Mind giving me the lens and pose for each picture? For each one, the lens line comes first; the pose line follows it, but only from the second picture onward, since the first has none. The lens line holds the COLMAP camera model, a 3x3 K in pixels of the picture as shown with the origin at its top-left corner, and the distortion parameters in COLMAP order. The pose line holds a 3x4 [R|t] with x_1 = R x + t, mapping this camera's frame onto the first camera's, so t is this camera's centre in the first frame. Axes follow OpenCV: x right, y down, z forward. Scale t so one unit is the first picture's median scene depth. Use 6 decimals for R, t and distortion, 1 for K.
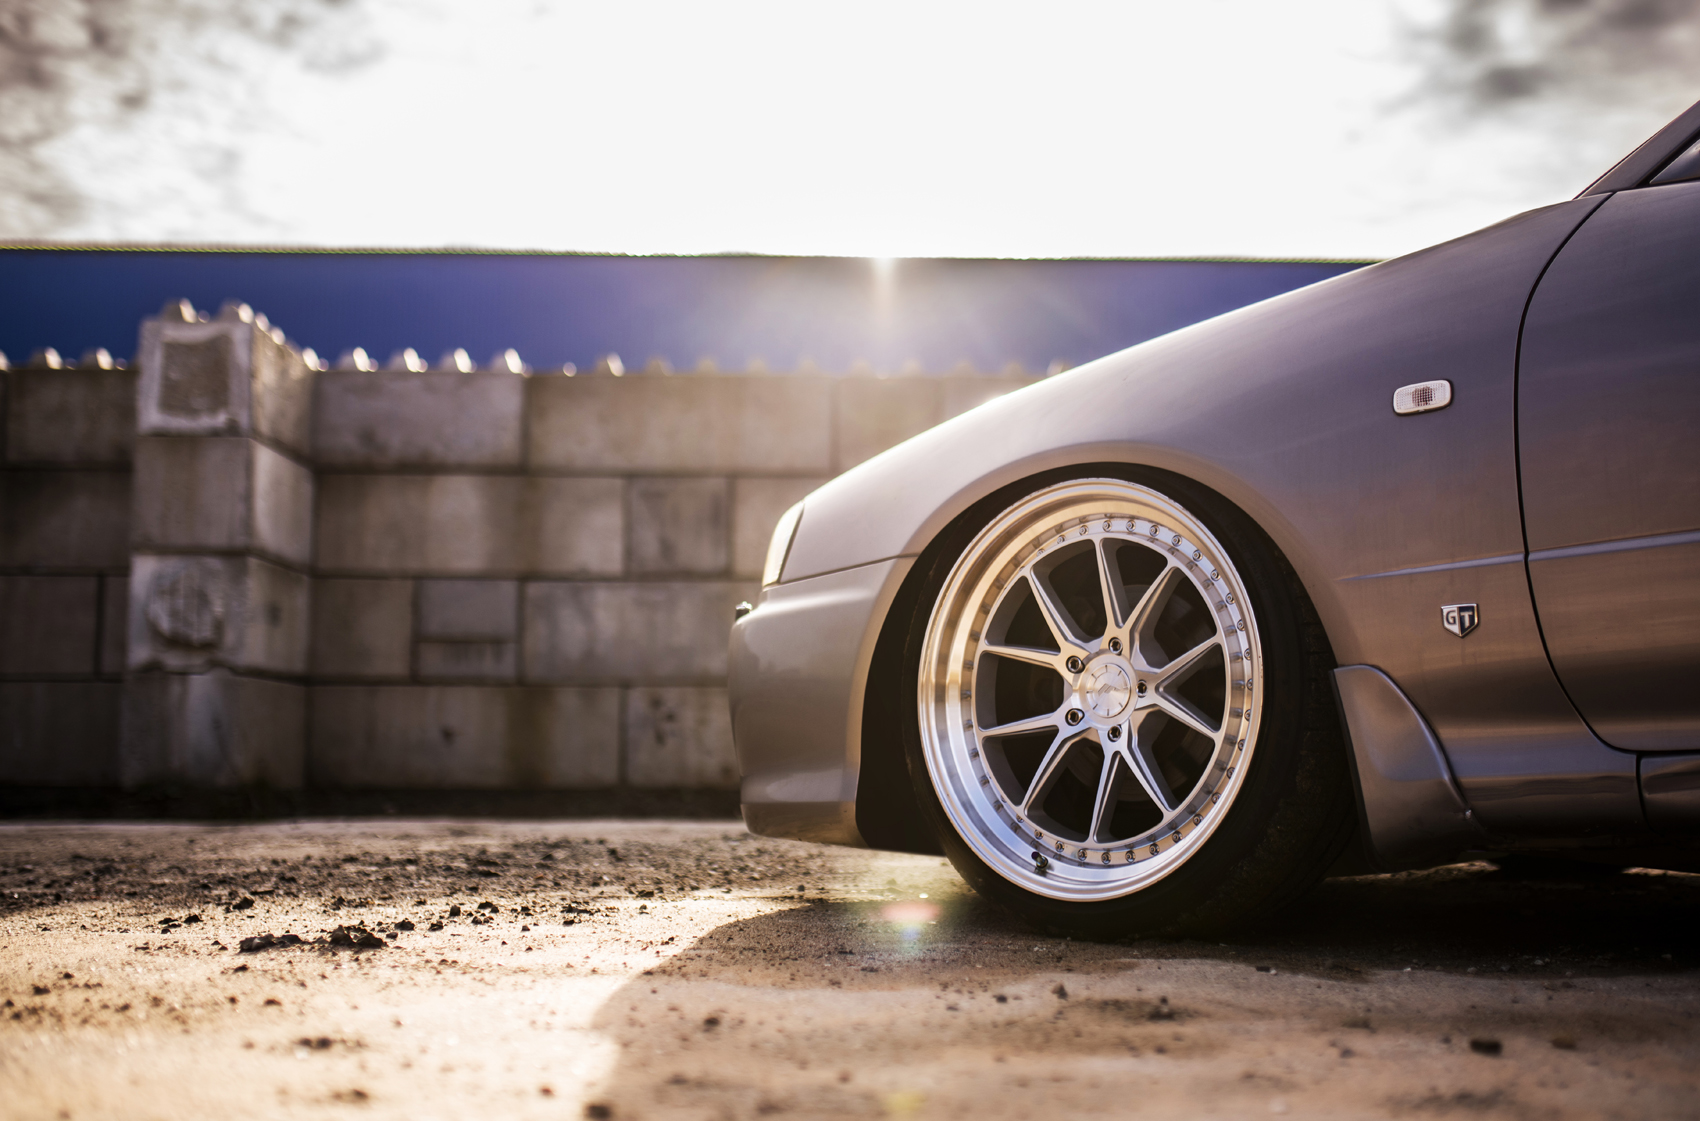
lens RADIAL K [[1799.6, 0, 906.2], [0, 1799.6, 553.4], [0, 0, 1]] dist [-0.005875, -0.014632]
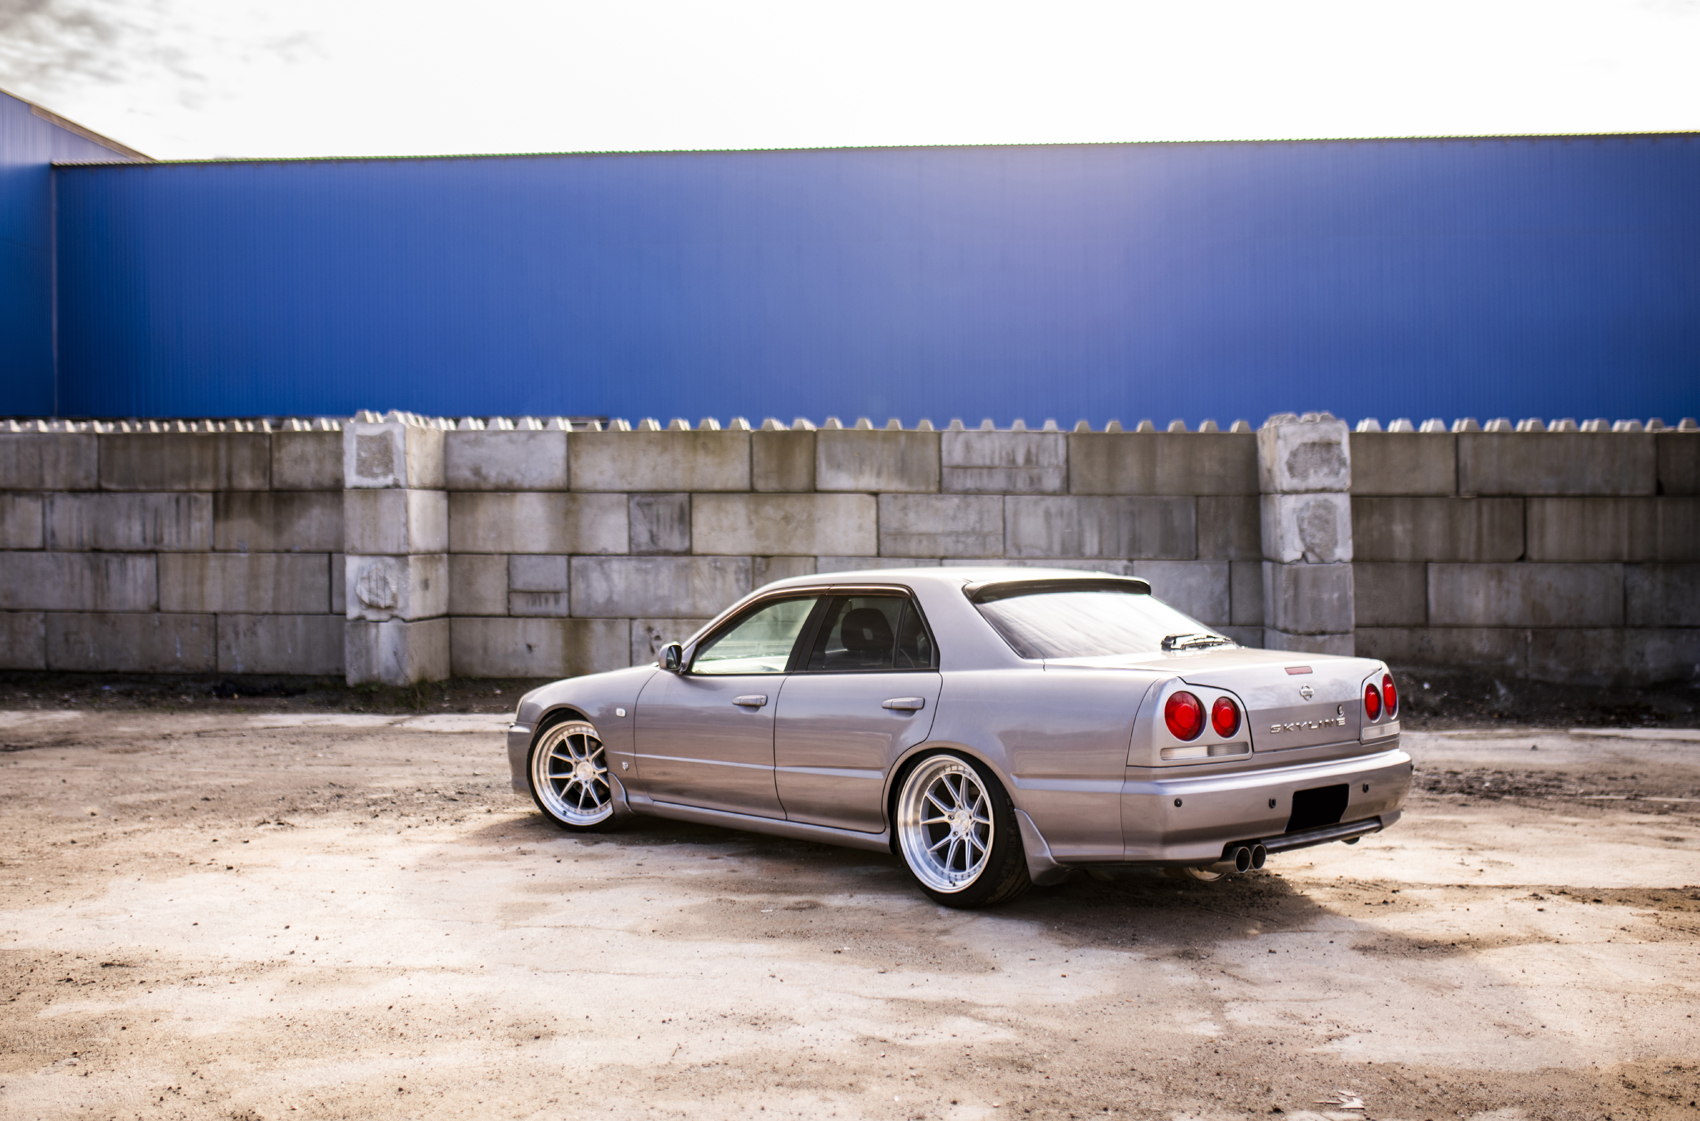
lens RADIAL K [[1727.4, 0, 850.0], [0, 1727.4, 560.5], [0, 0, 1]] dist [-0.066625, 0.117308]
pose [[0.991938, 0.002537, -0.126697, 0.252323], [0.013304, 0.992190, 0.124024, -0.179516], [0.126022, -0.124710, 0.984158, -0.552806]]
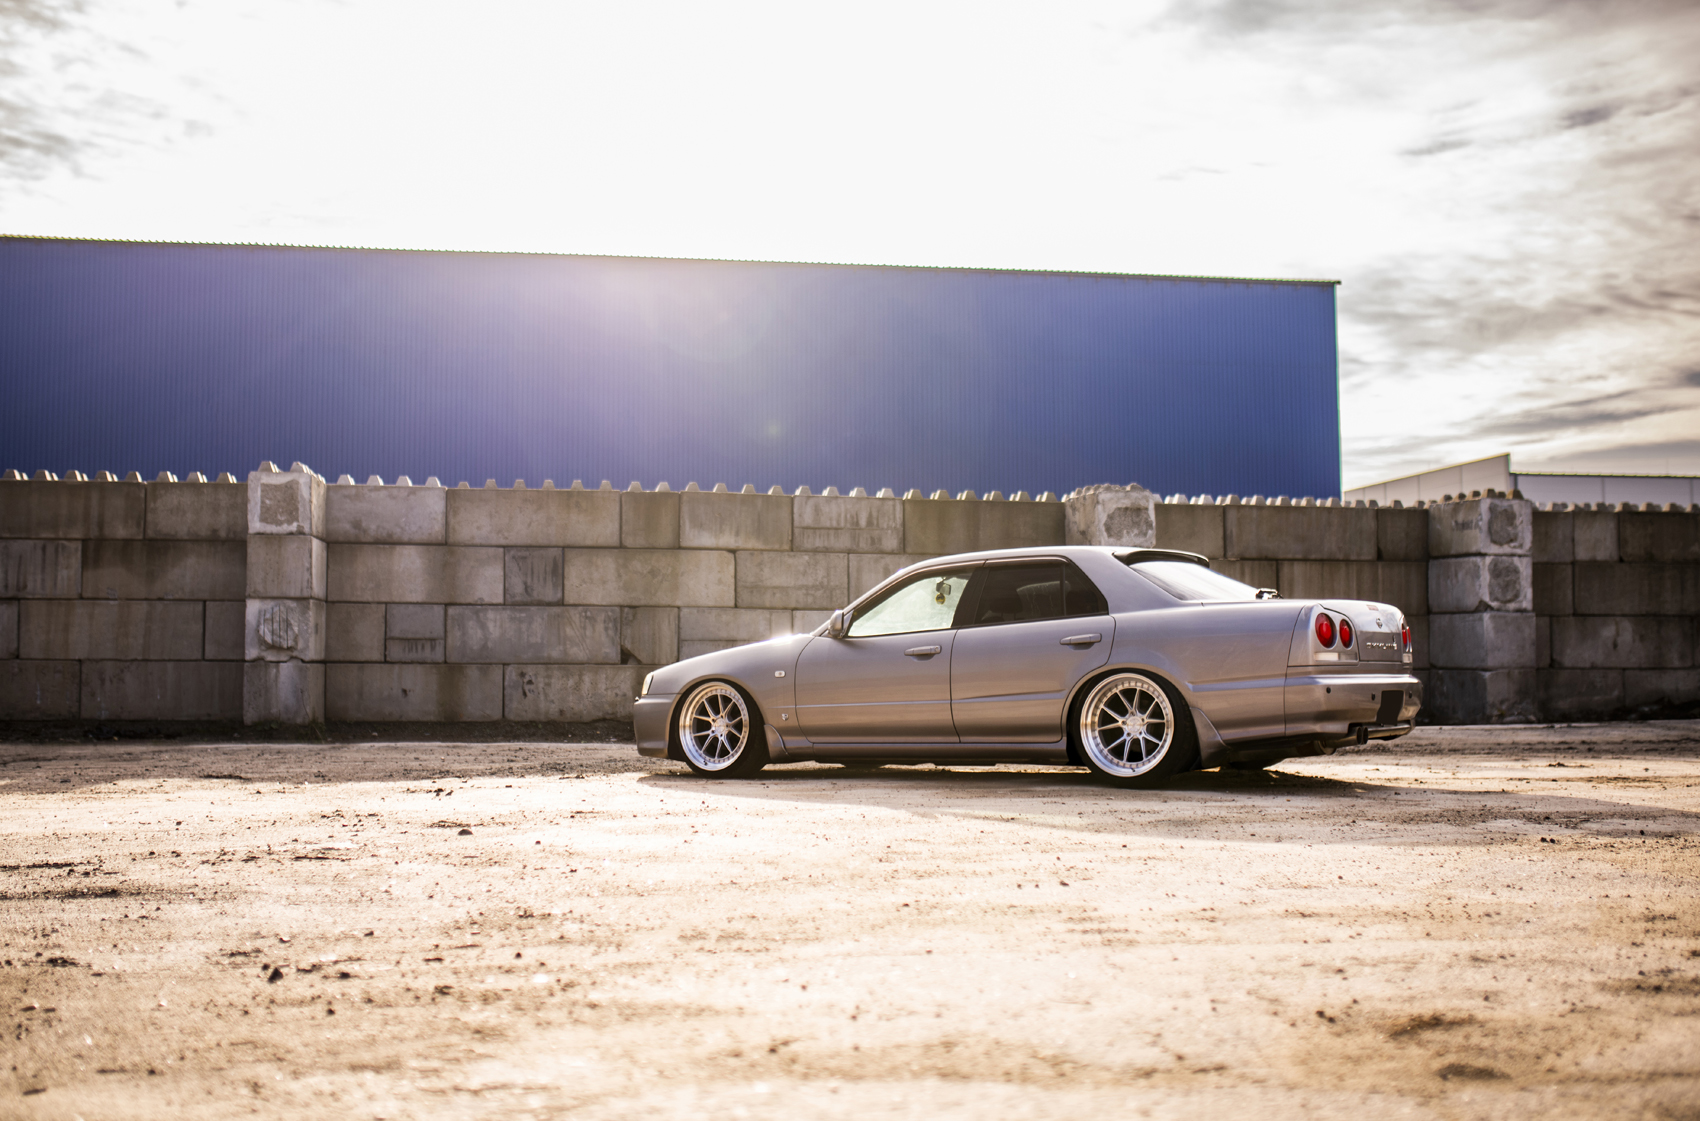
lens RADIAL K [[1735.3, 0, 831.7], [0, 1735.3, 632.7], [0, 0, 1]] dist [-0.057112, 0.110860]
pose [[0.994159, 0.004703, 0.107825, -0.019028], [-0.015032, 0.995347, 0.095181, -0.129588], [-0.106876, -0.096245, 0.989603, -0.750614]]
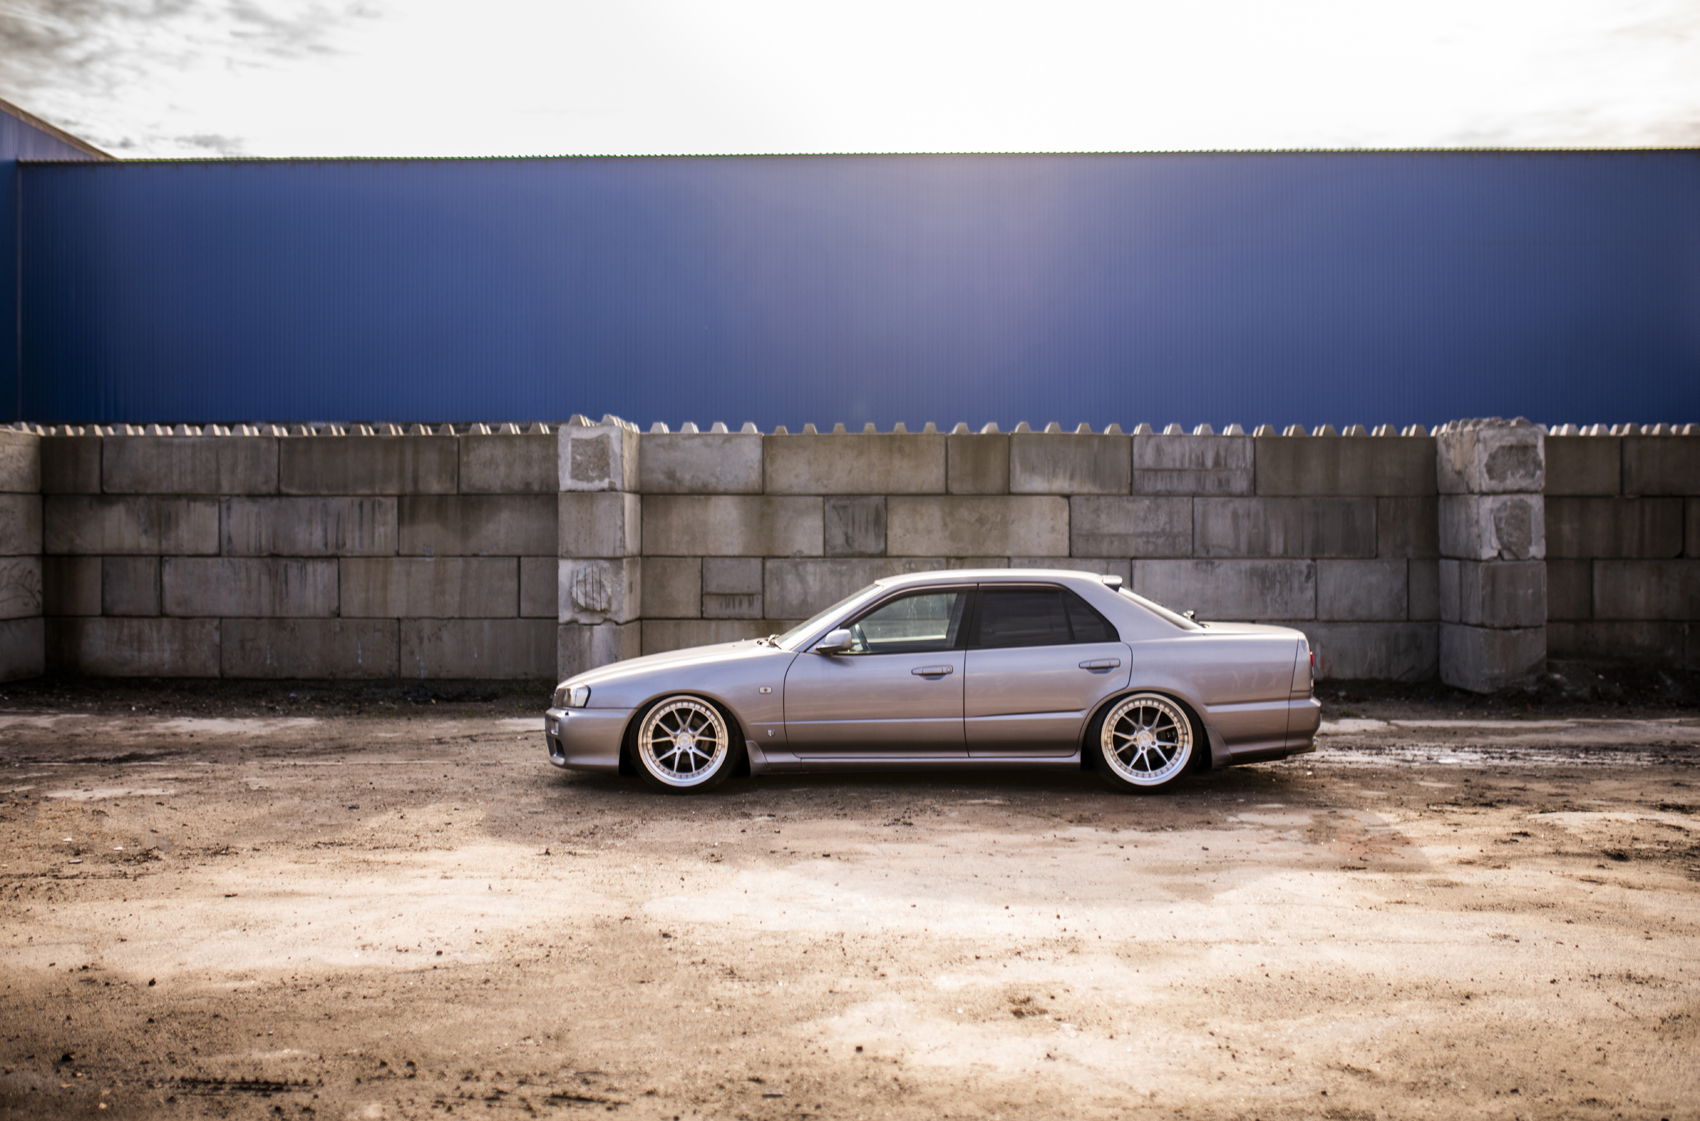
lens RADIAL K [[1701.3, 0, 879.1], [0, 1701.3, 587.9], [0, 0, 1]] dist [-0.059399, 0.117024]
pose [[0.998853, -0.002899, -0.047785, -0.029751], [0.009526, 0.990241, 0.139038, -0.182322], [0.046916, -0.139334, 0.989133, -0.588132]]
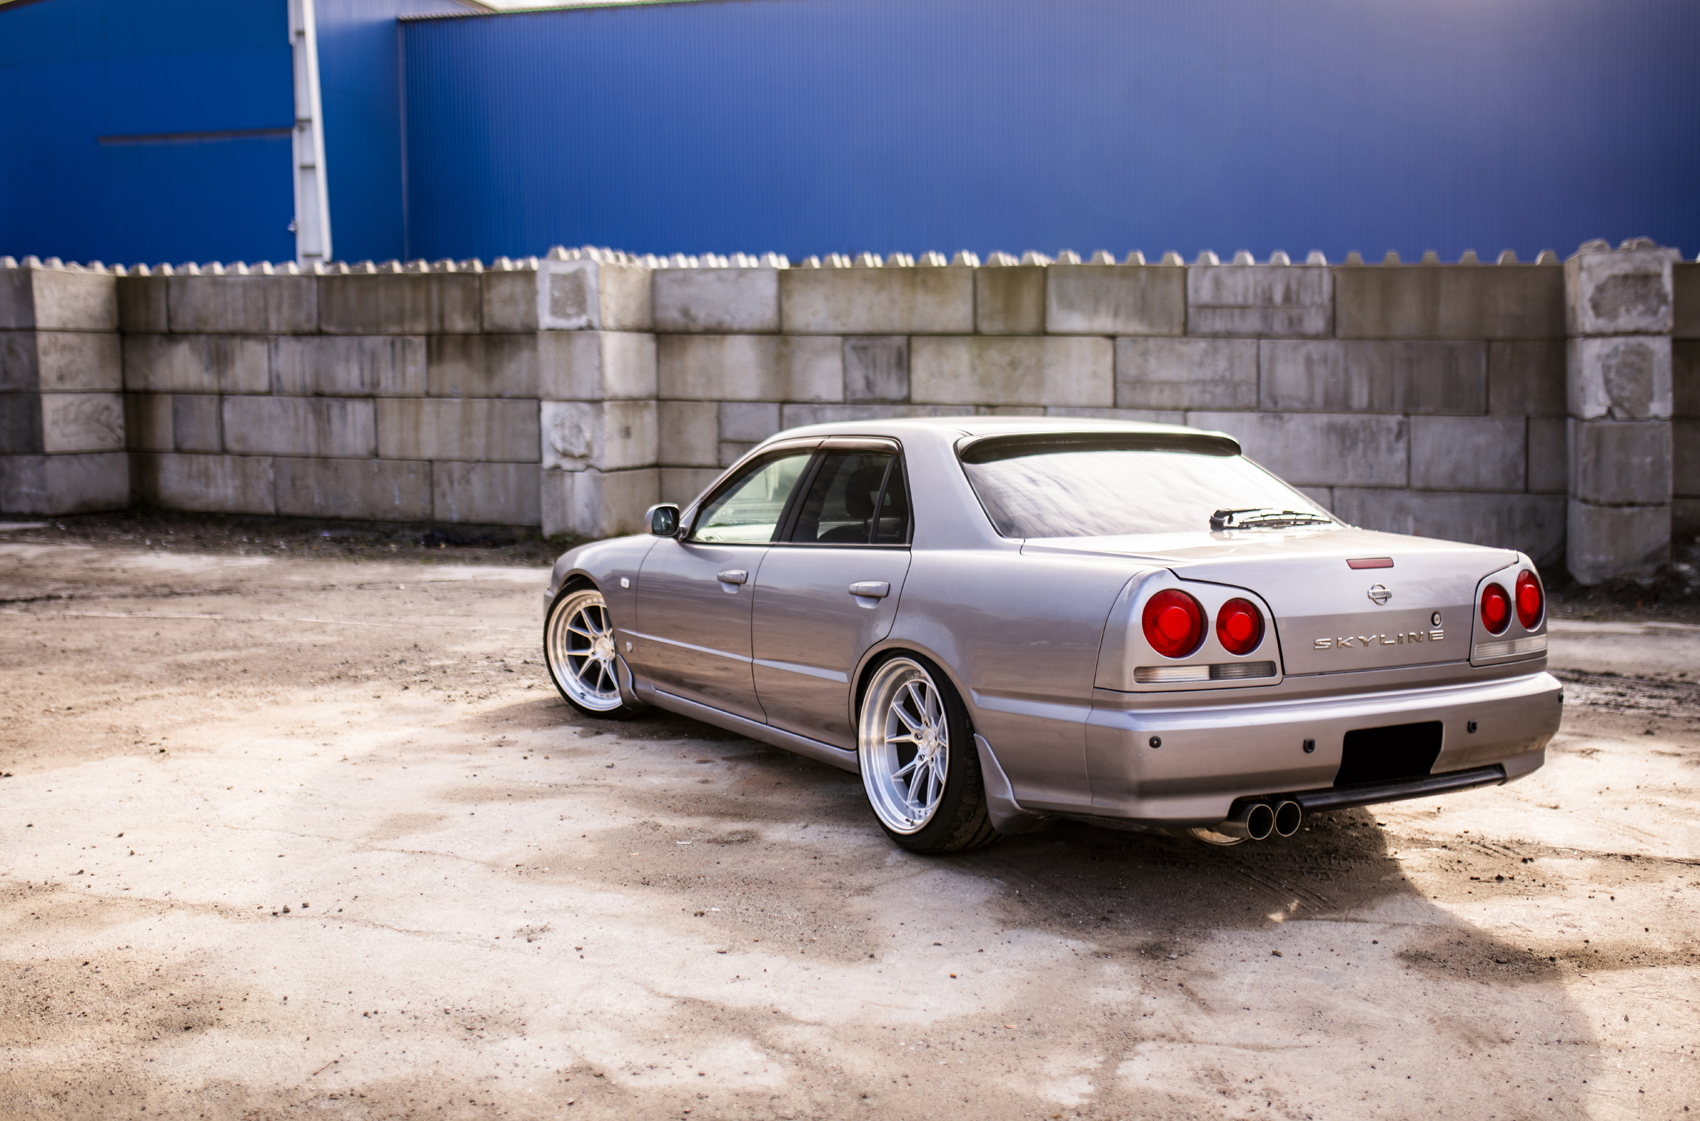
lens RADIAL K [[1748.8, 0, 848.7], [0, 1748.8, 521.6], [0, 0, 1]] dist [-0.069183, 0.119779]
pose [[0.942076, 0.032849, -0.333788, 0.353234], [0.029872, 0.983020, 0.181051, -0.159115], [0.334068, -0.180534, 0.925098, -0.397802]]
